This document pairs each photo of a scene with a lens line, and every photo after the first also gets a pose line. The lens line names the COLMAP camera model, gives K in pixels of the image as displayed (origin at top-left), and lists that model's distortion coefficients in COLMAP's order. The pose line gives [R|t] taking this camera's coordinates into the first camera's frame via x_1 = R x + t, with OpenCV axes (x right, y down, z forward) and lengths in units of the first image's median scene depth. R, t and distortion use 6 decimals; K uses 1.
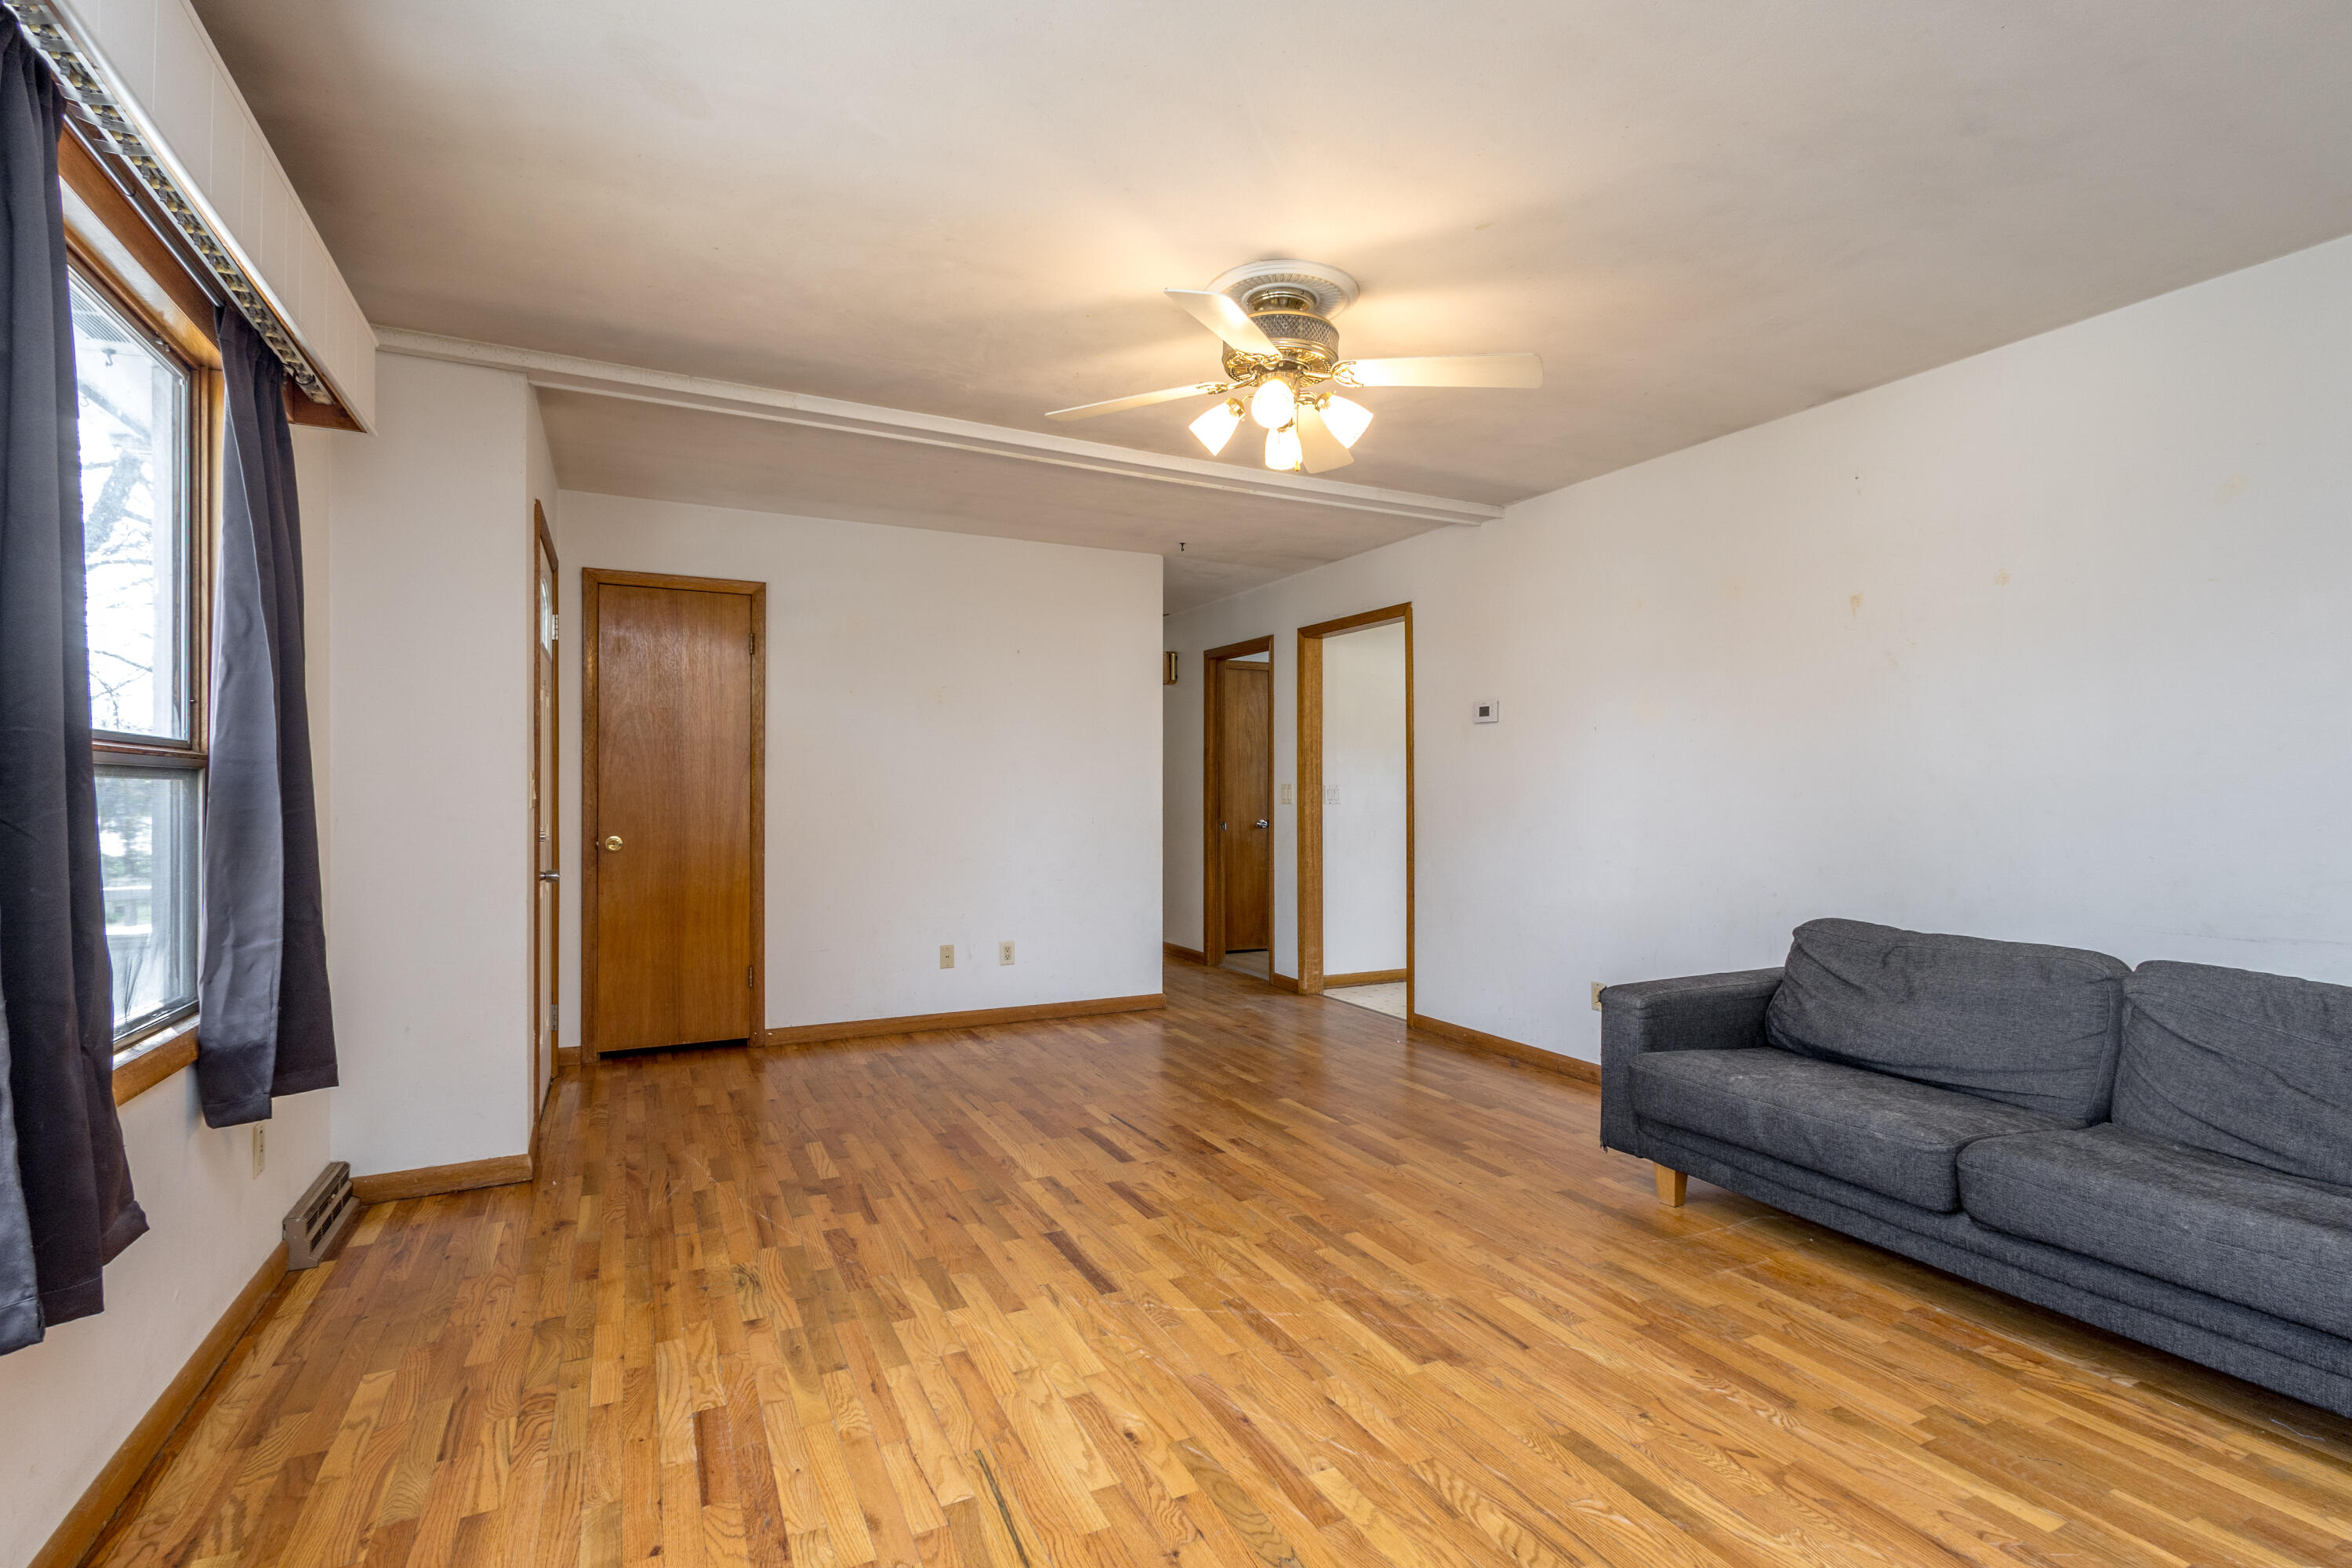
lens RADIAL K [[1137.5, 0, 1176.0], [0, 1137.5, 784.0], [0, 0, 1]] dist [0.011028, -0.000068]
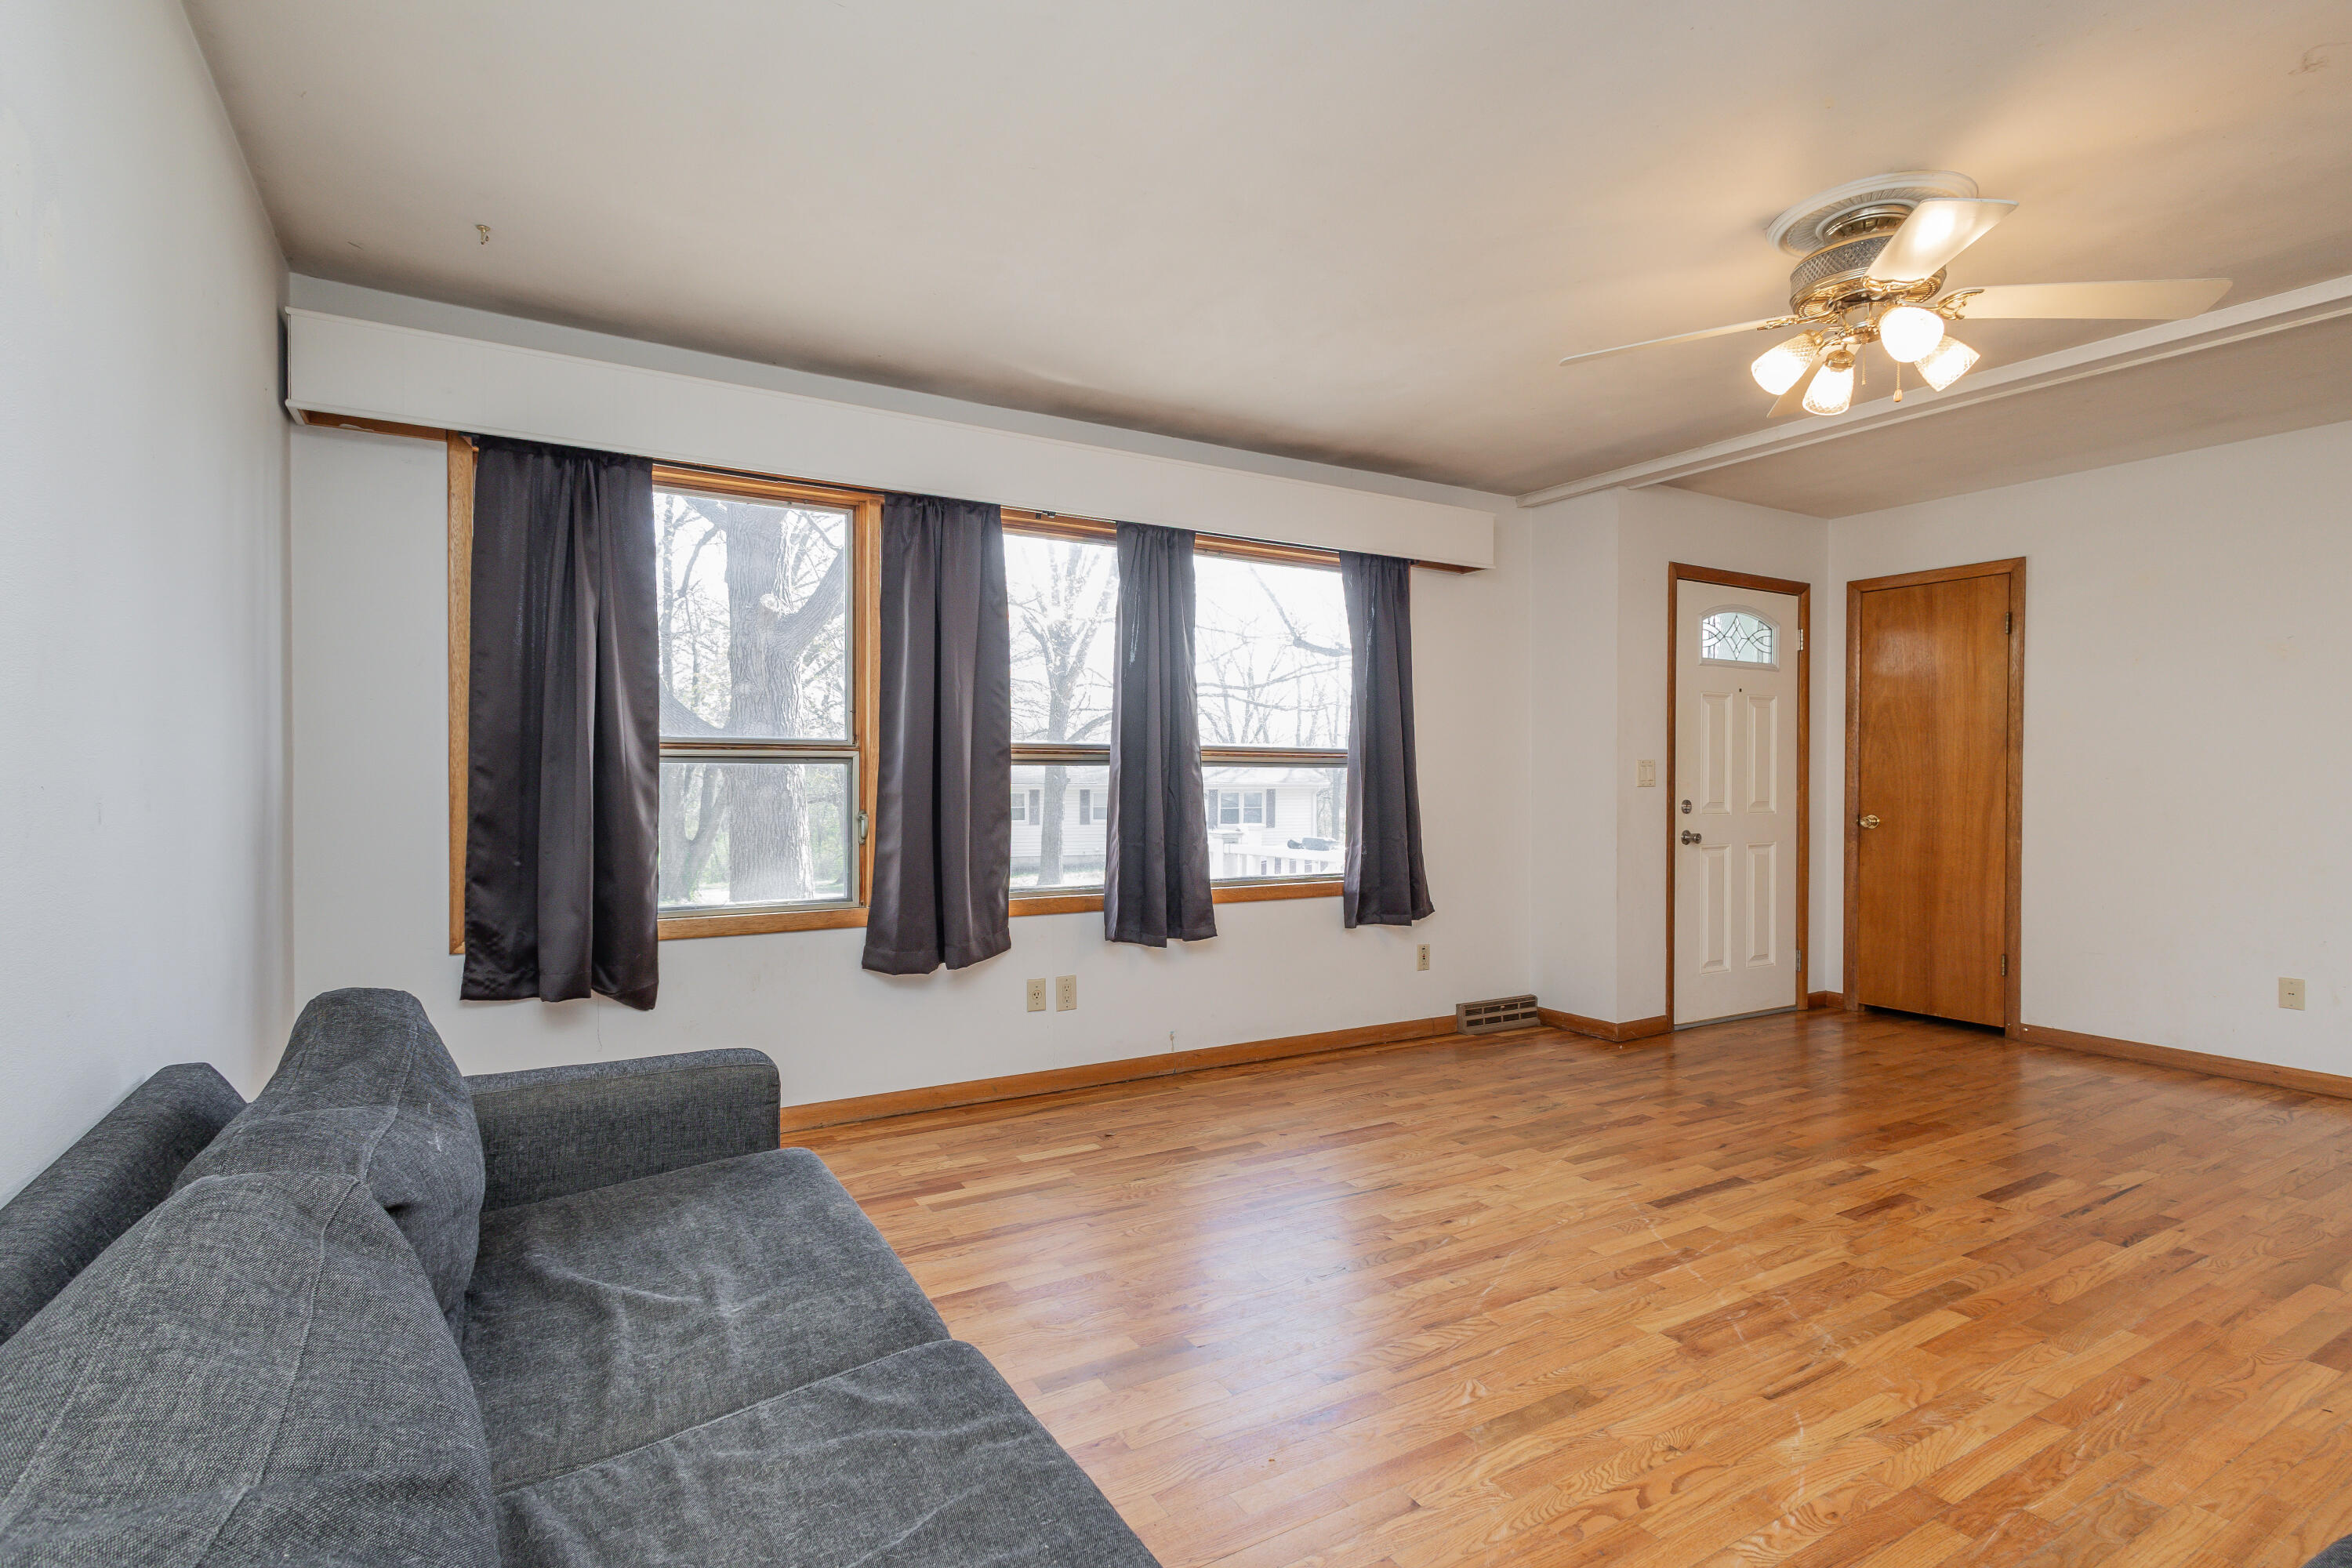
lens RADIAL K [[1096.7, 0, 1162.8], [0, 1096.7, 780.9], [0, 0, 1]] dist [0.005681, -0.000243]
pose [[0.068607, 0.004245, -0.997635, 0.916171], [0.003007, 0.999986, 0.004461, 0.008814], [0.997639, -0.003306, 0.068594, 0.388473]]
